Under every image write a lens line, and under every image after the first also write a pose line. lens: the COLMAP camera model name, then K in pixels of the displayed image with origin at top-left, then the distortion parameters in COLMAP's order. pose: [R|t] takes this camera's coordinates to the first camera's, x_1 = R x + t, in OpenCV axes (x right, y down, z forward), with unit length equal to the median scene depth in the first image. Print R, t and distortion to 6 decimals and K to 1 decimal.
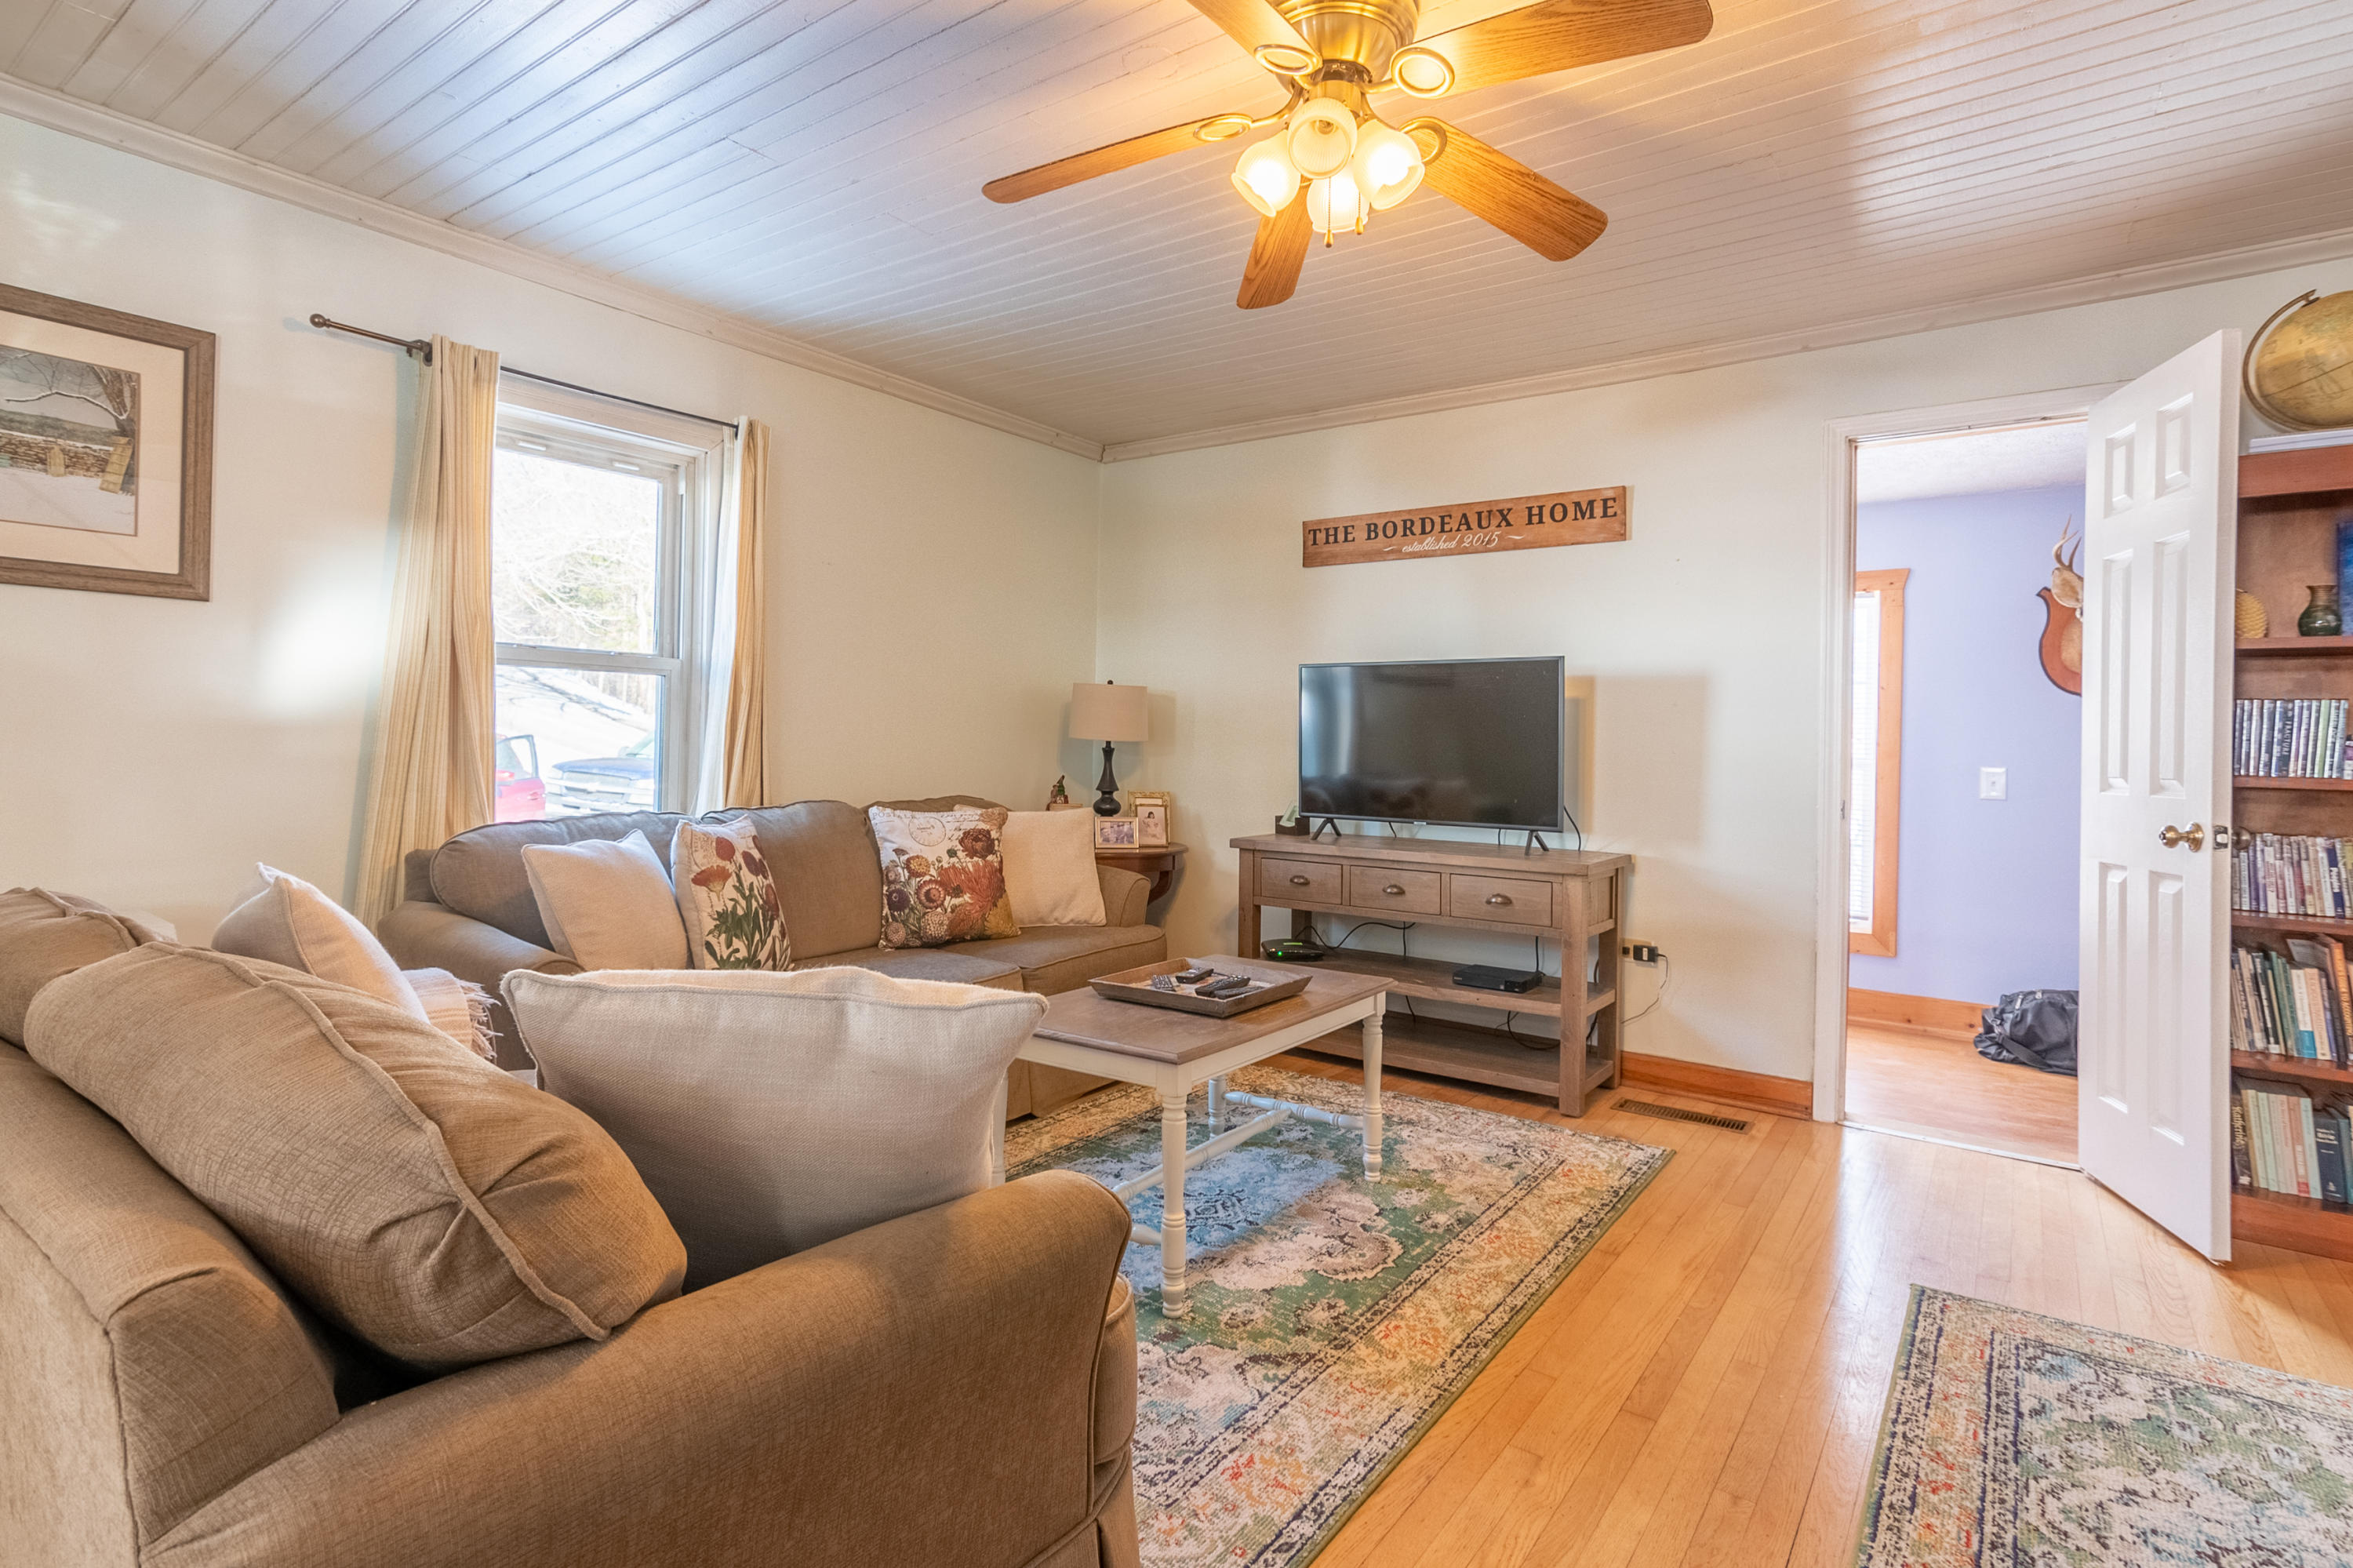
lens RADIAL K [[1151.5, 0, 1177.1], [0, 1151.5, 743.6], [0, 0, 1]] dist [0.003673, 0.001064]
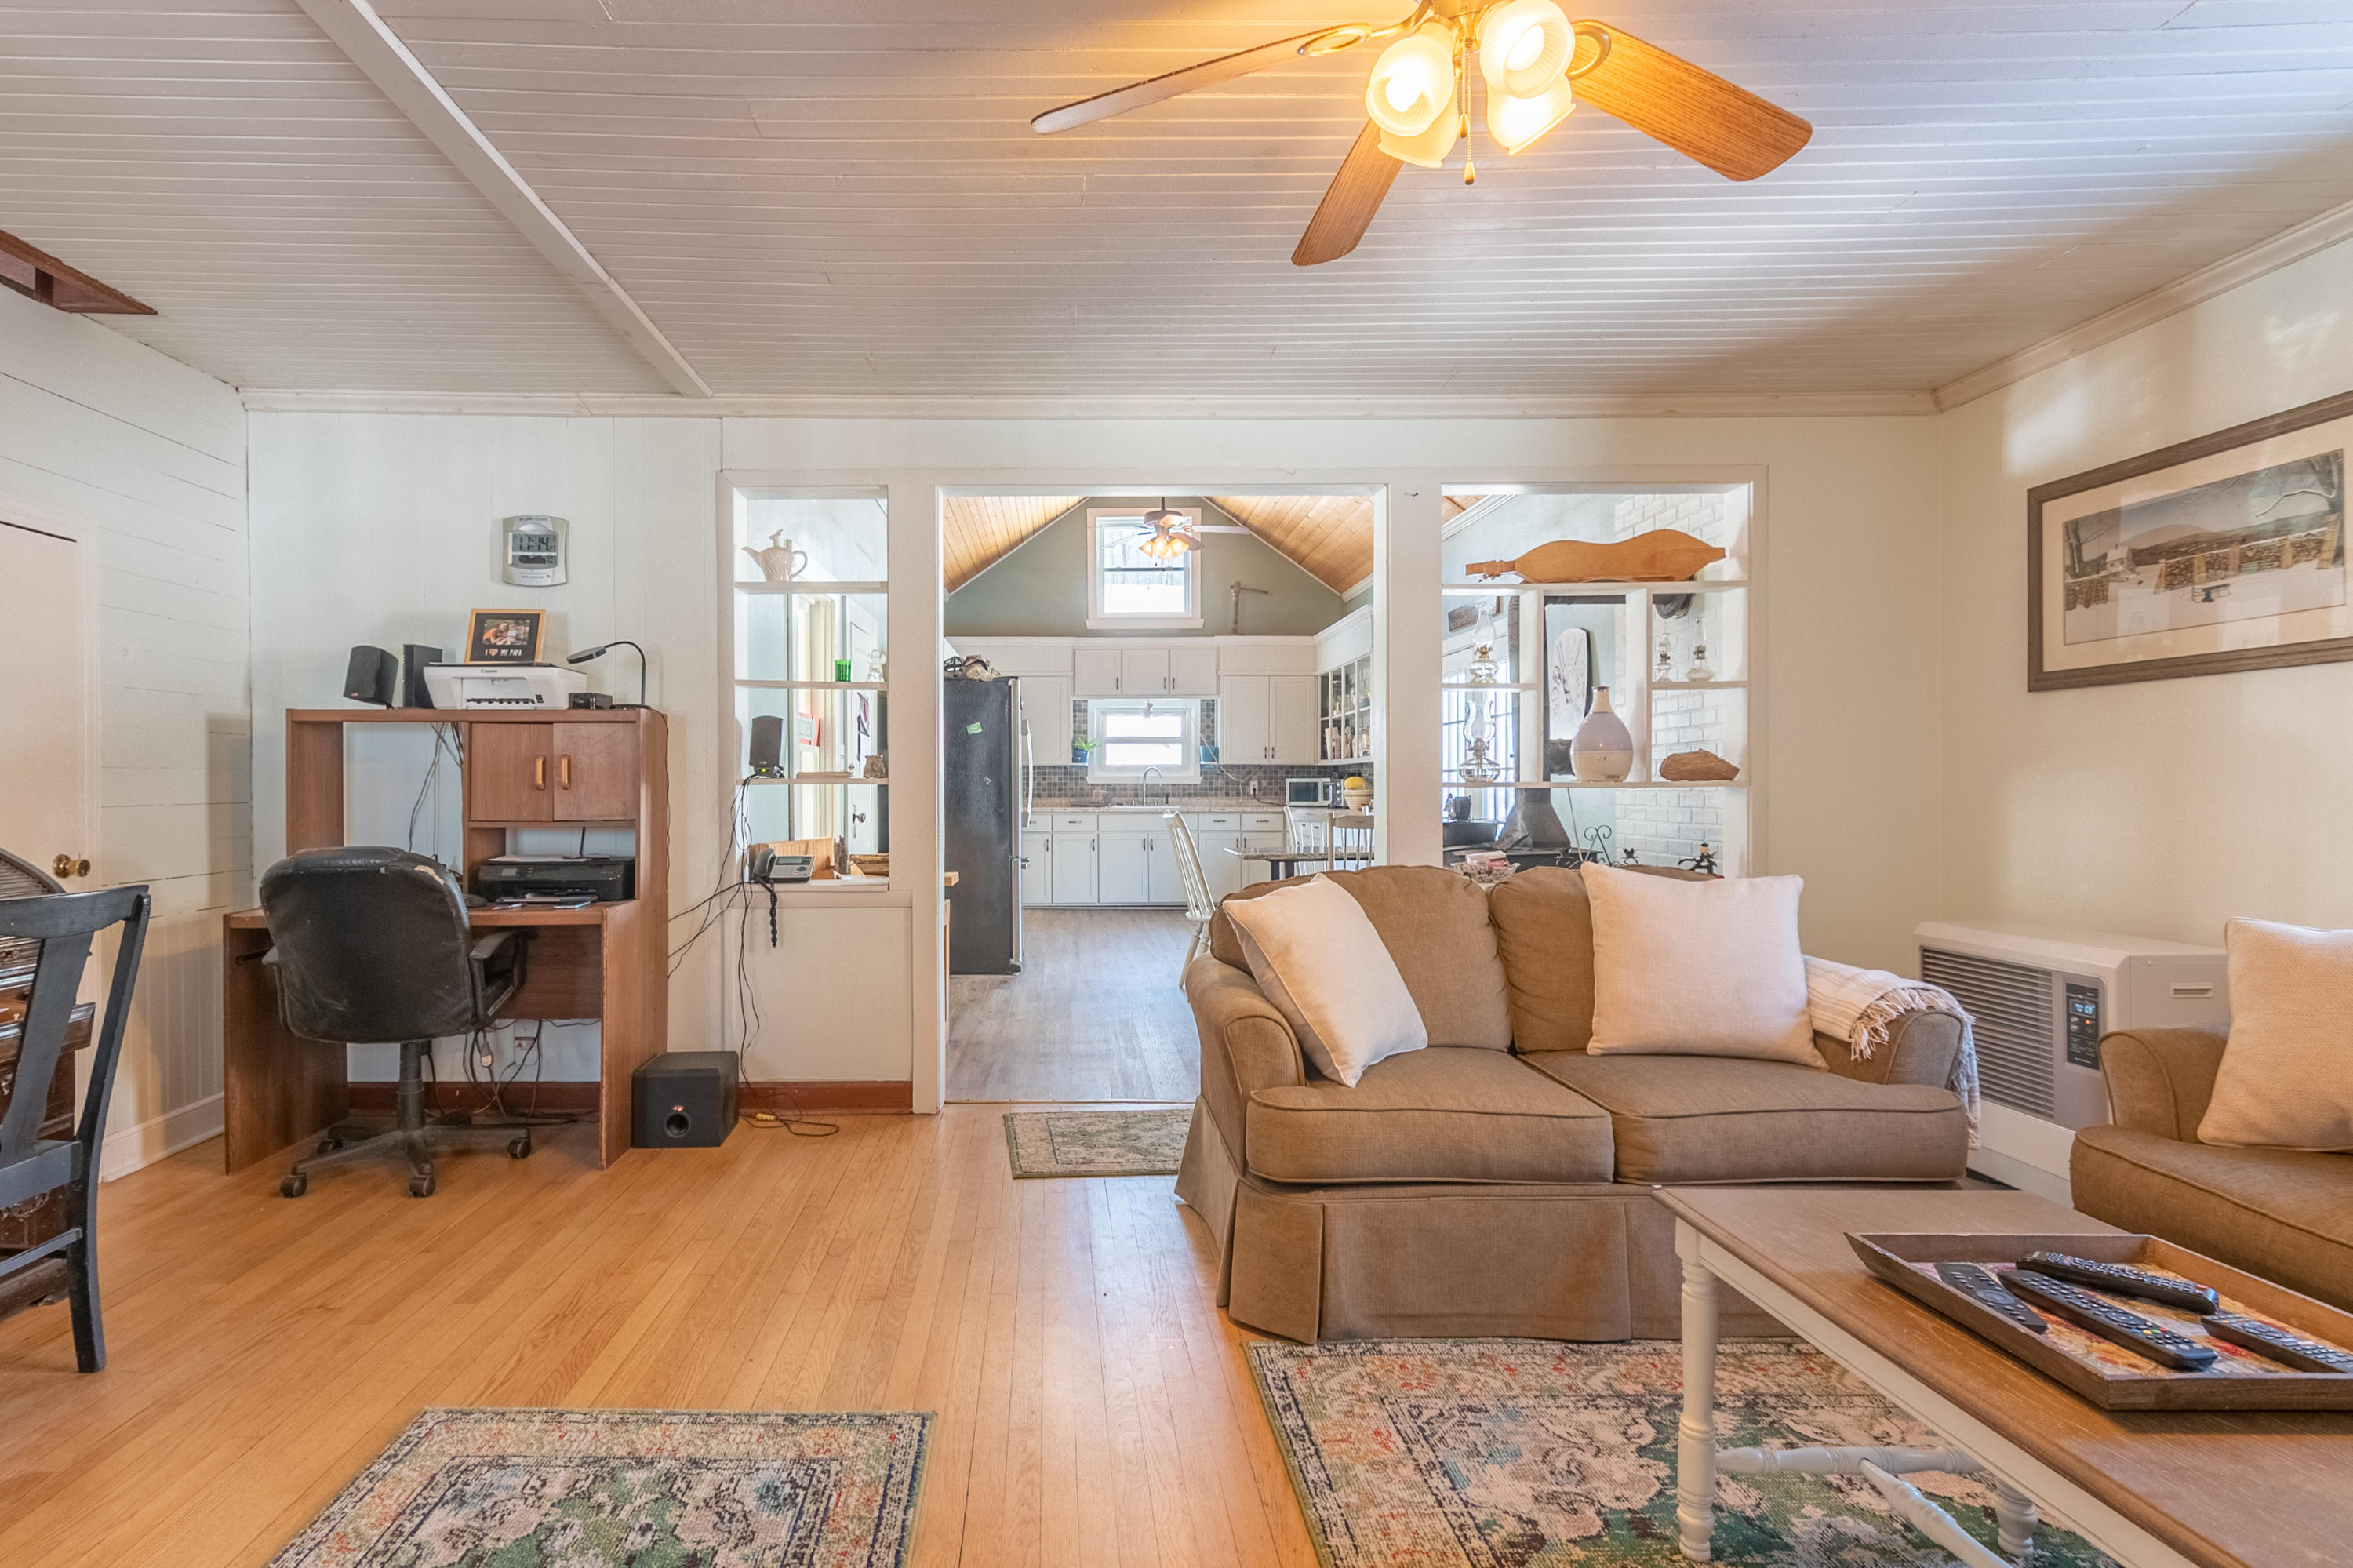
lens RADIAL K [[1236.8, 0, 1047.2], [0, 1236.8, 793.5], [0, 0, 1]] dist [0.004080, 0.000027]
pose [[-0.804741, -0.012717, -0.593490, 0.746891], [-0.008986, 0.999917, -0.009240, 0.012864], [0.593559, -0.002102, -0.804788, 1.279175]]
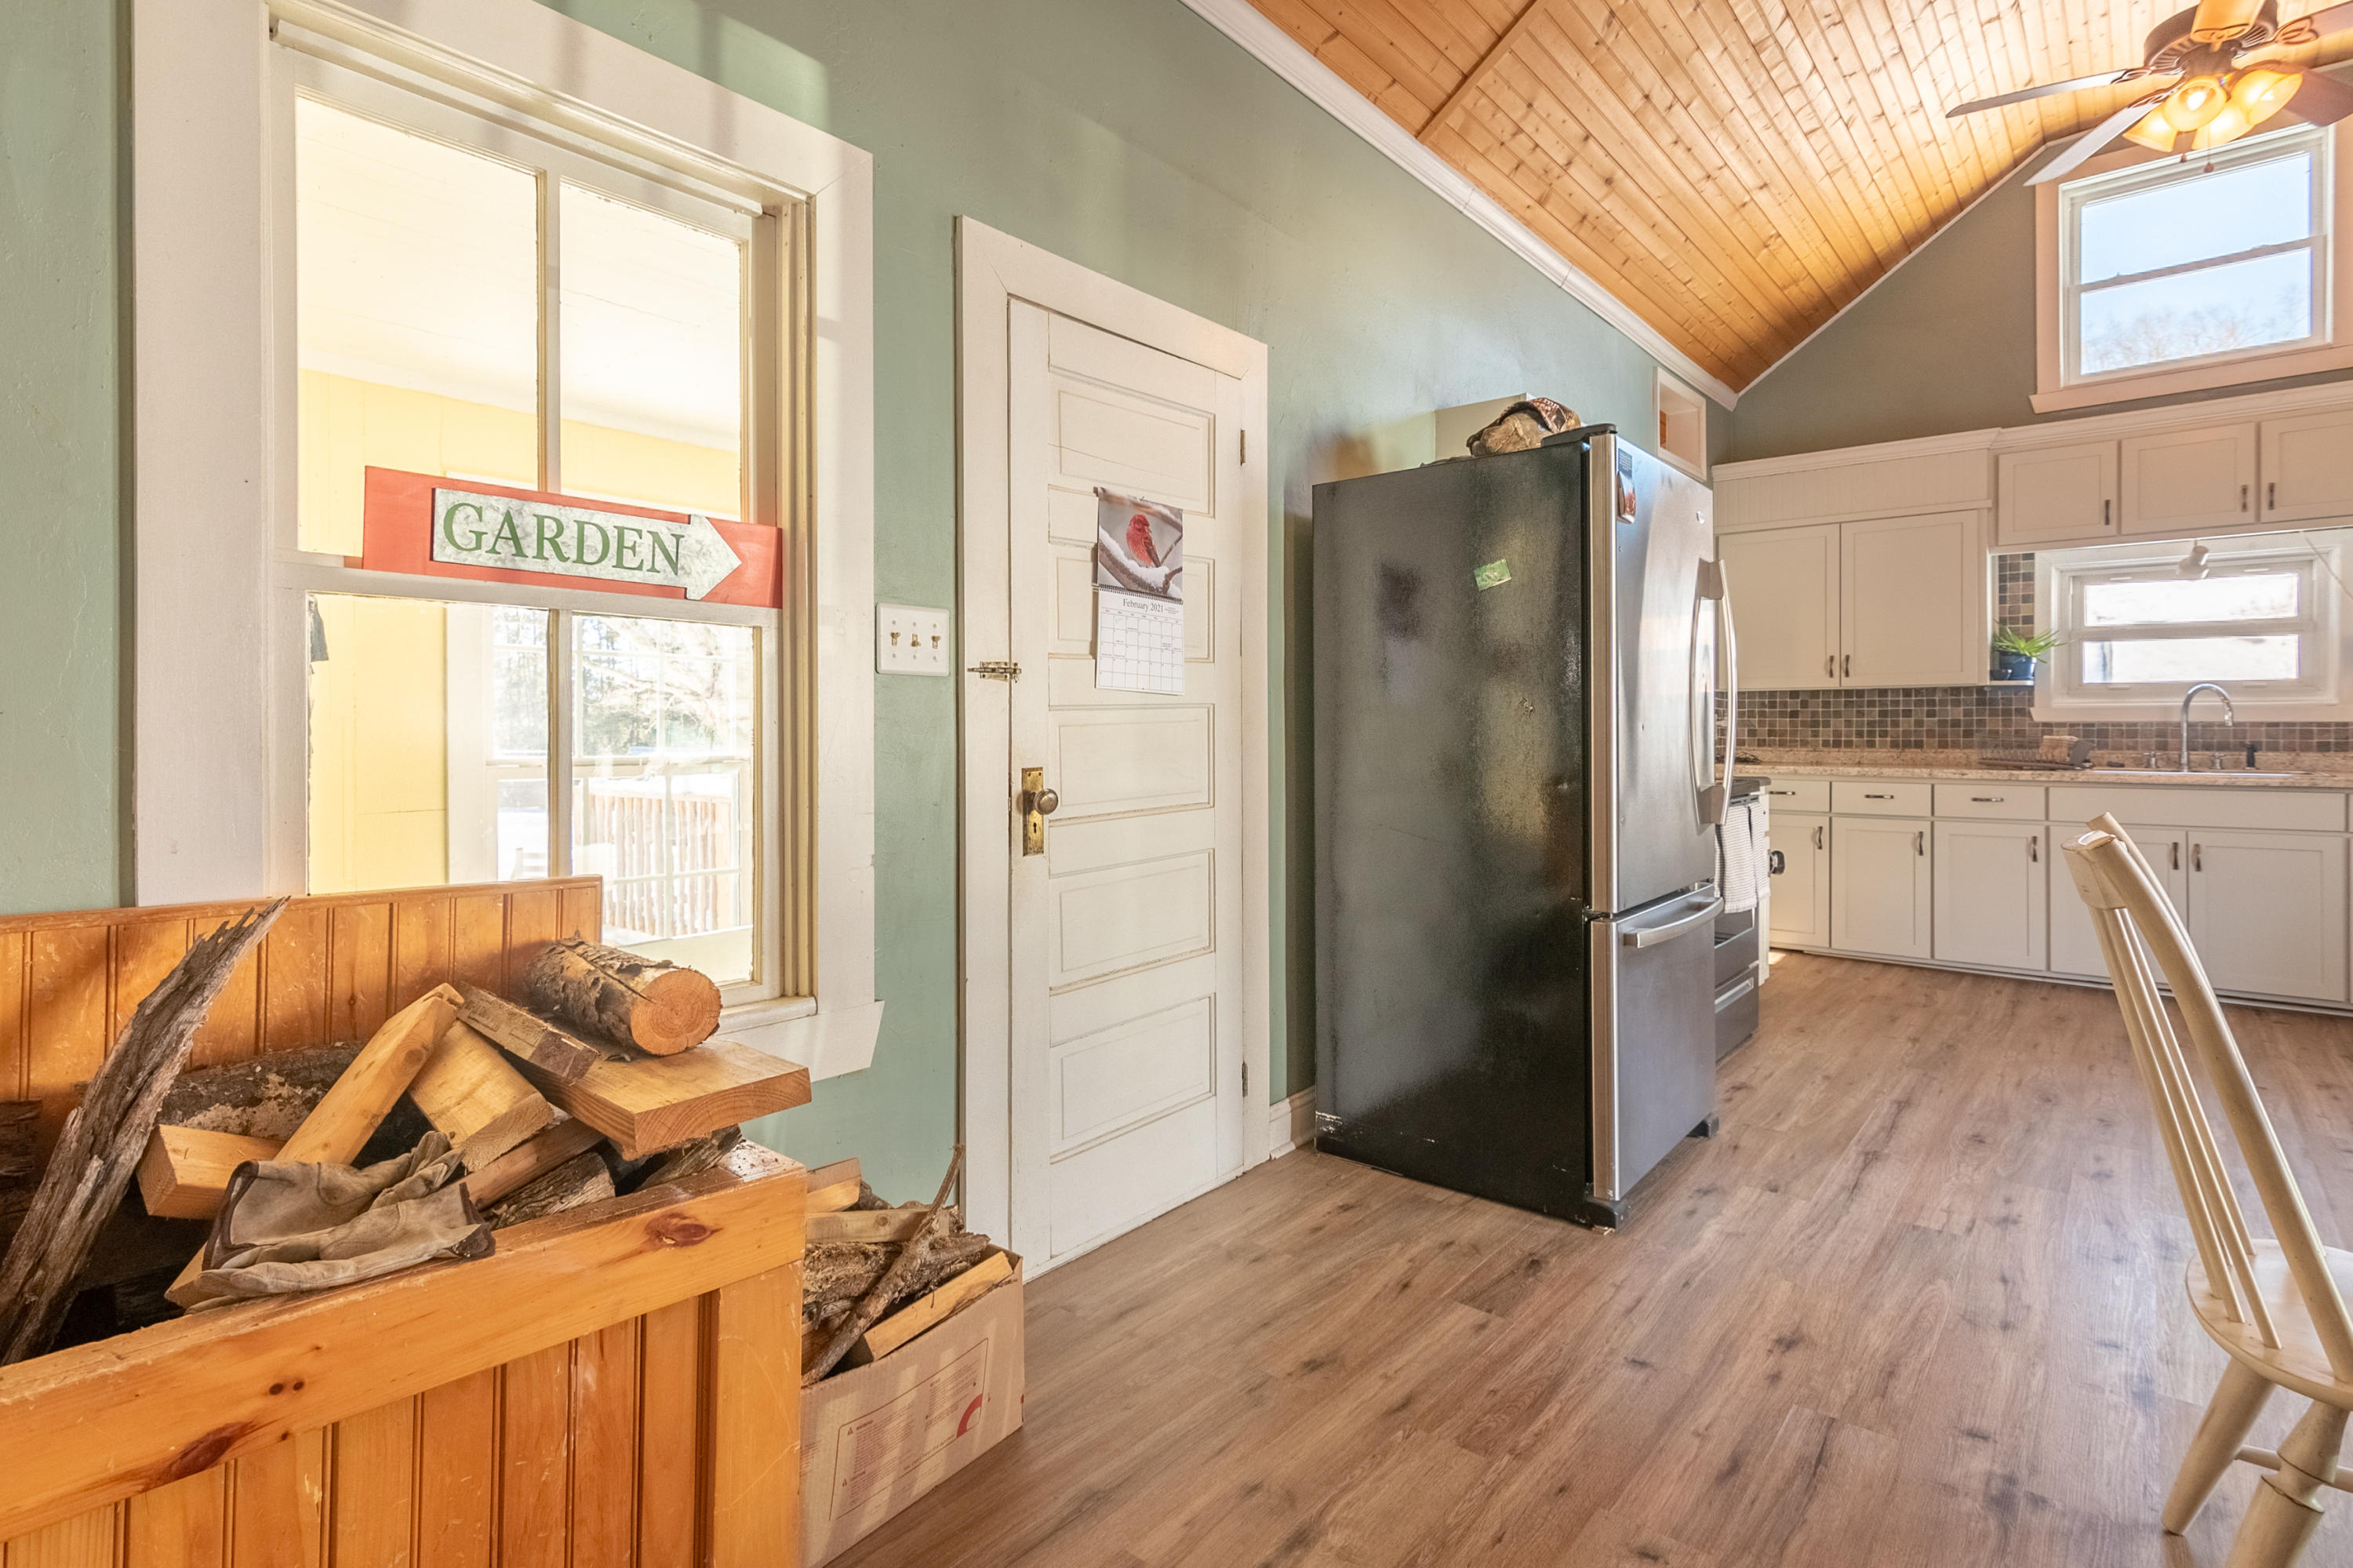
lens RADIAL K [[1151.5, 0, 1172.7], [0, 1151.5, 732.6], [0, 0, 1]] dist [0.003673, 0.001064]
pose [[-0.998552, -0.018746, 0.050427, -0.654292], [-0.018888, 0.999819, -0.002343, -0.013194], [-0.050374, -0.003293, -0.998725, -0.150303]]
